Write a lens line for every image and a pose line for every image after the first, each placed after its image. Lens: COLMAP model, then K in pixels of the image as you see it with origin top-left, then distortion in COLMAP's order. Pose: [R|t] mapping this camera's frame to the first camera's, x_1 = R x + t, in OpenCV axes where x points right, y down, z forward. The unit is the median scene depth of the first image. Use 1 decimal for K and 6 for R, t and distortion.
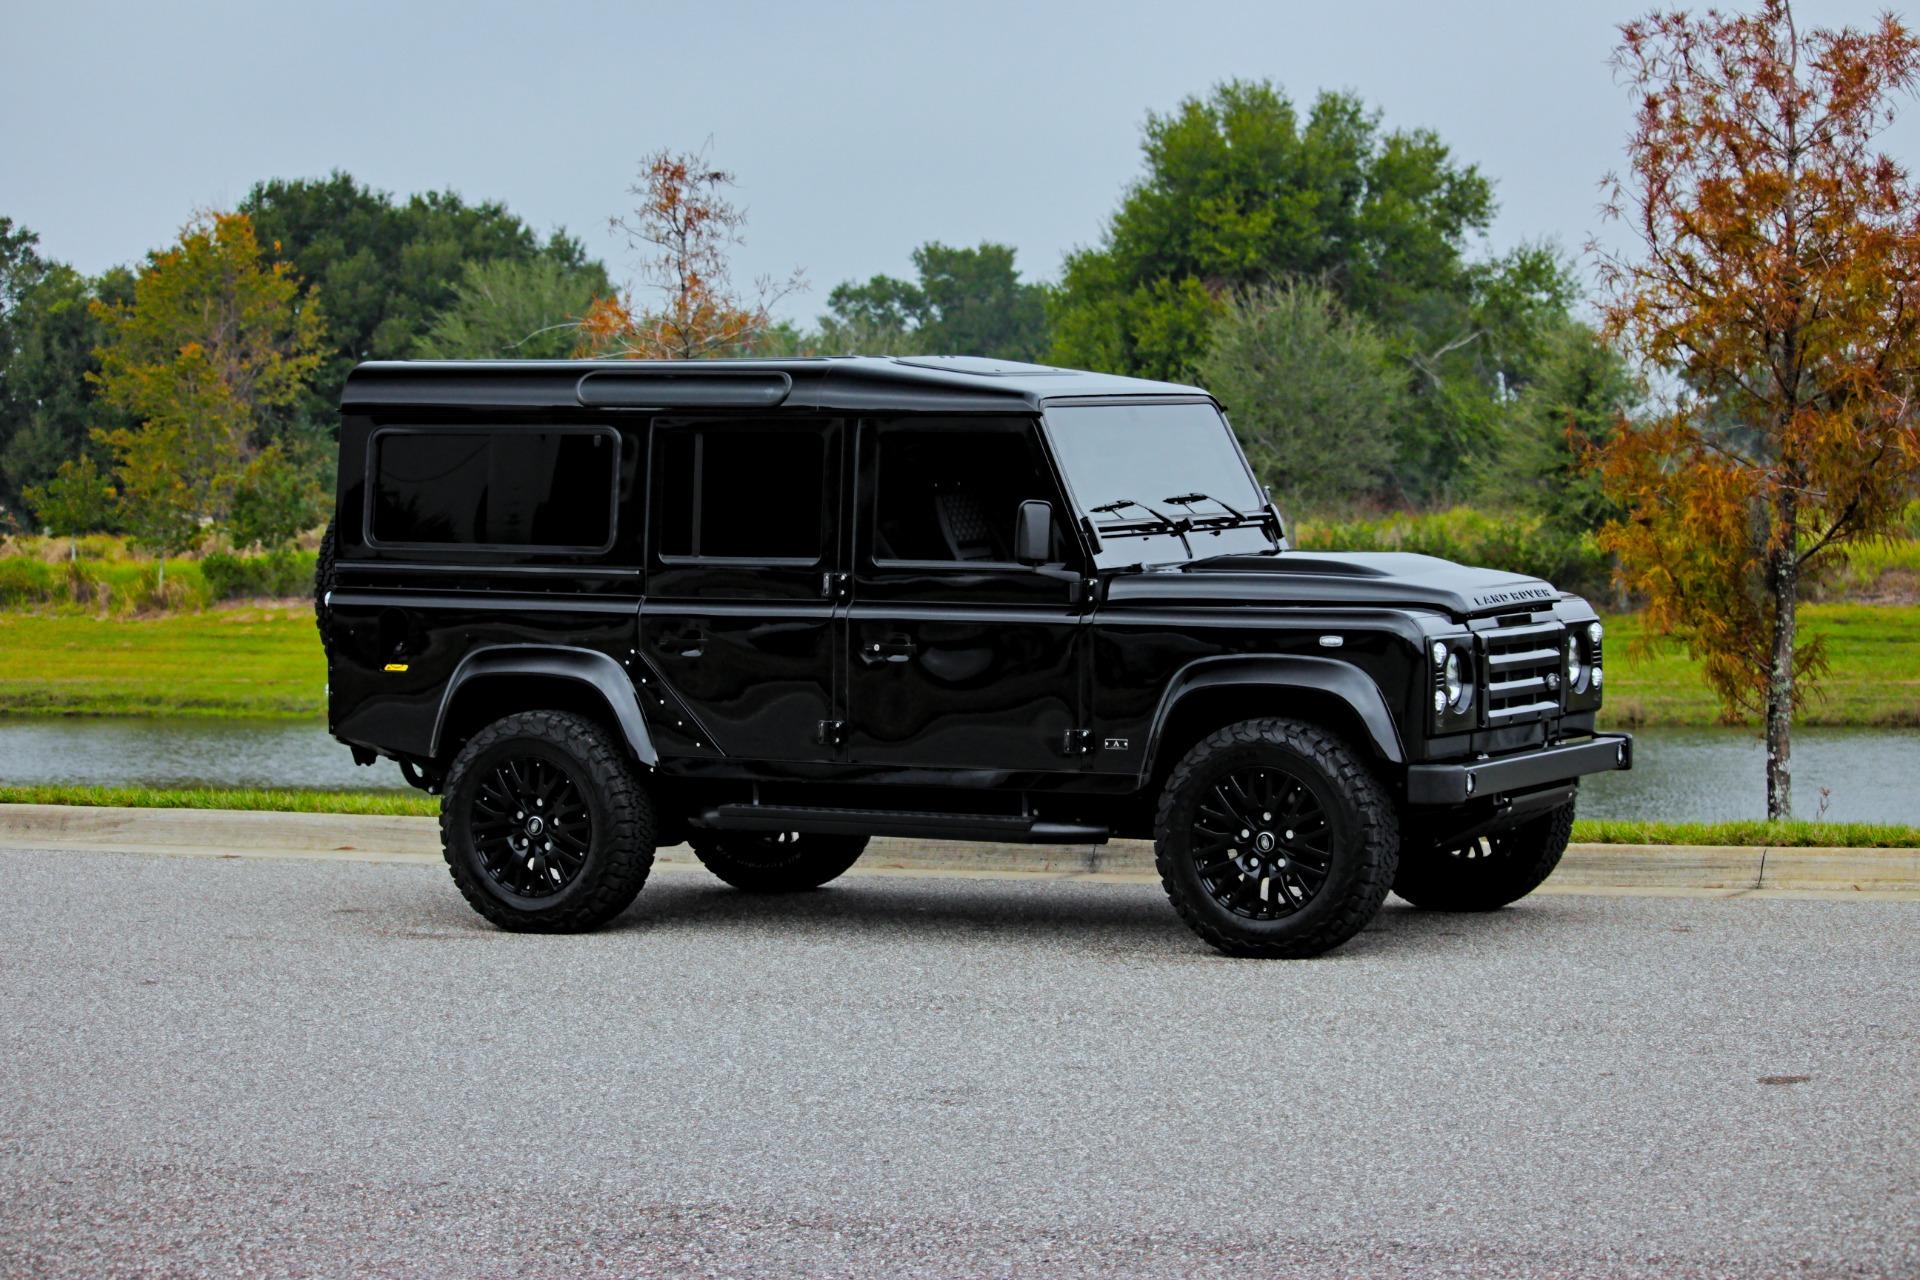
lens RADIAL K [[4919.7, 0, 1067.9], [0, 4919.7, 516.9], [0, 0, 1]] dist [-0.409543, 0.000000]
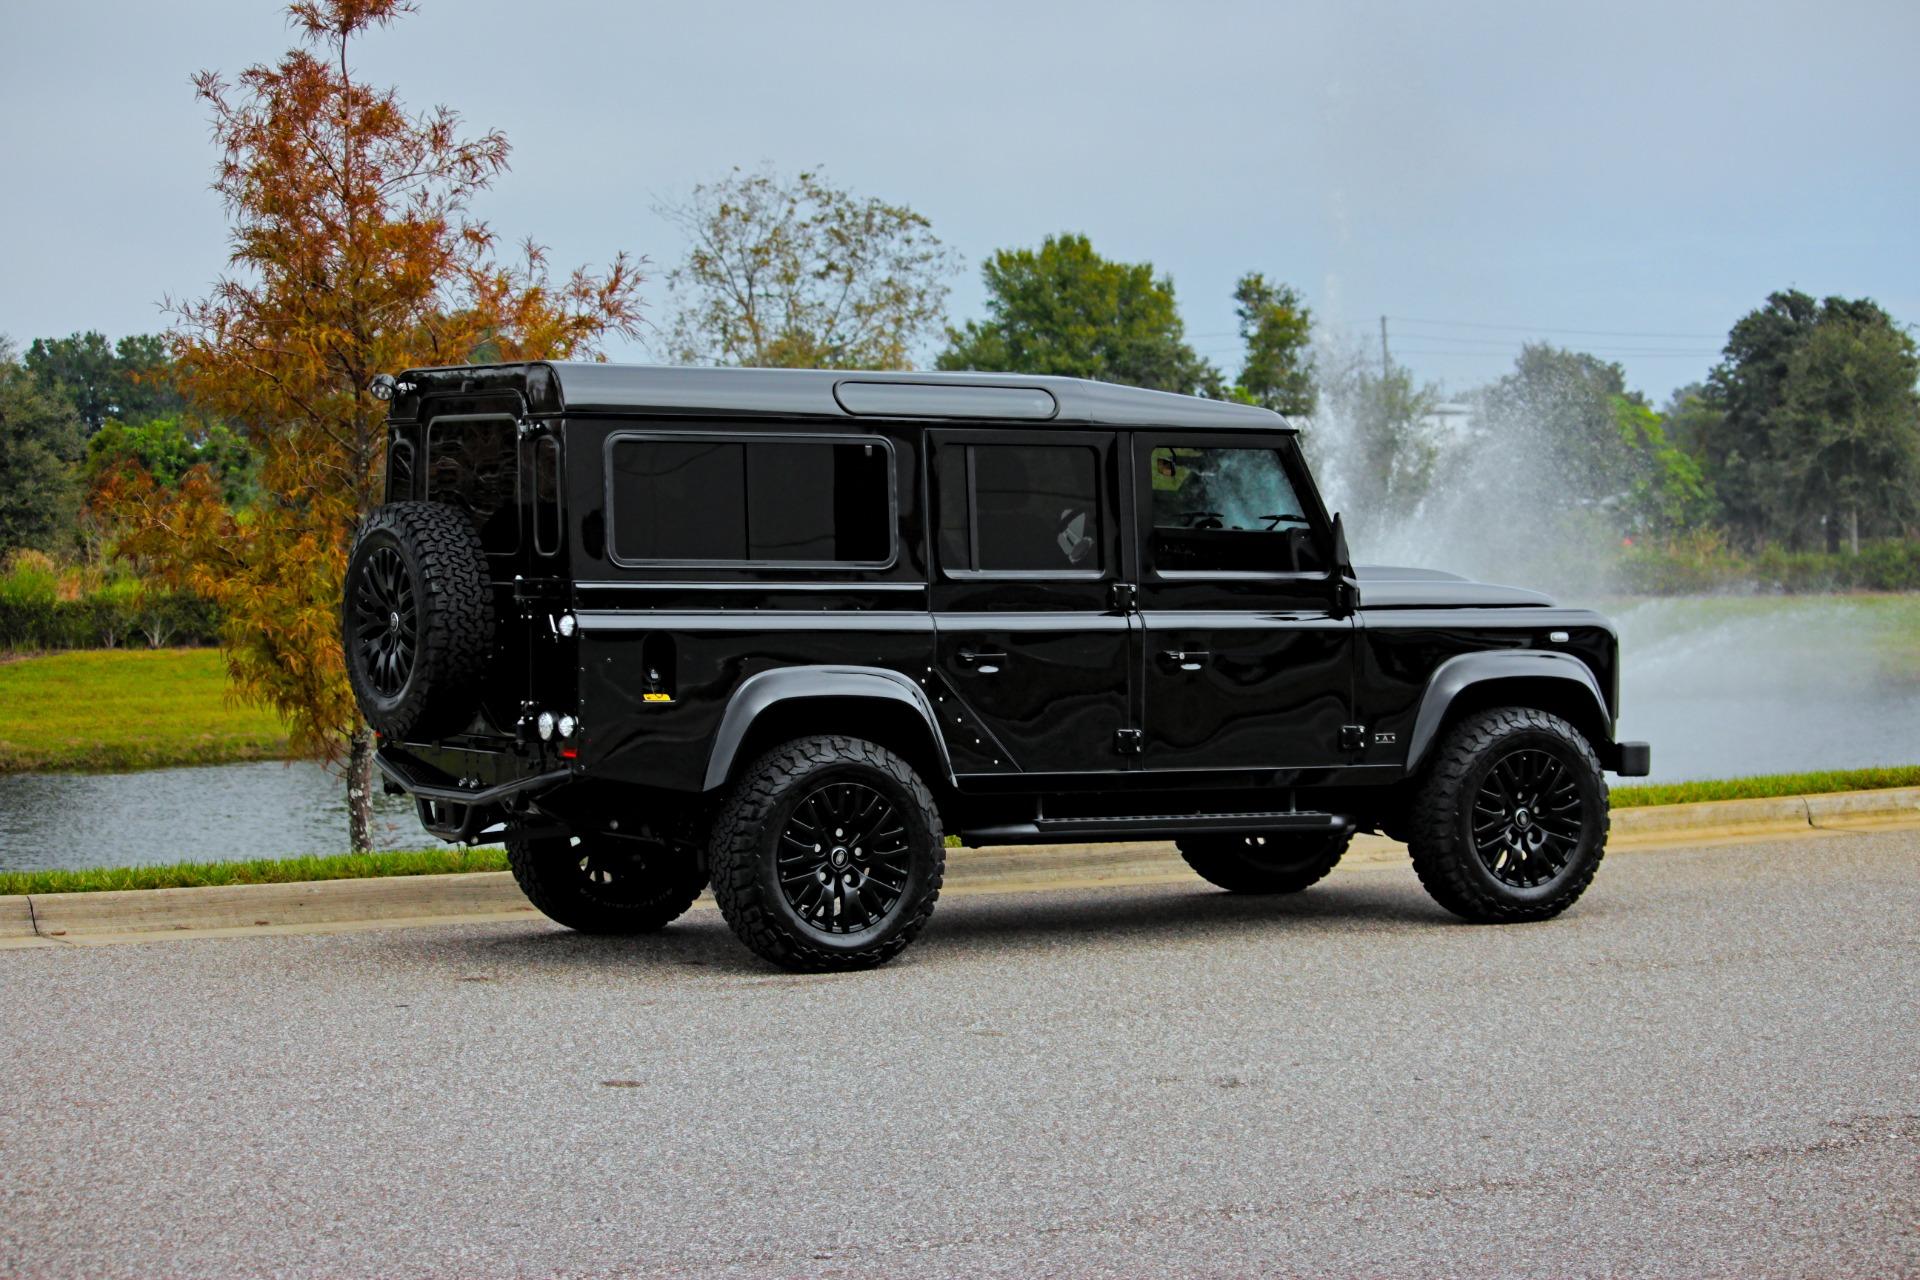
lens RADIAL K [[4919.7, 0, 990.5], [0, 4919.7, 622.9], [0, 0, 1]] dist [-0.409543, 0.000000]
pose [[0.537138, -0.012682, 0.843399, -0.897456], [0.013056, 0.999892, 0.006721, 0.011947], [-0.843393, 0.007401, 0.537245, 0.469737]]
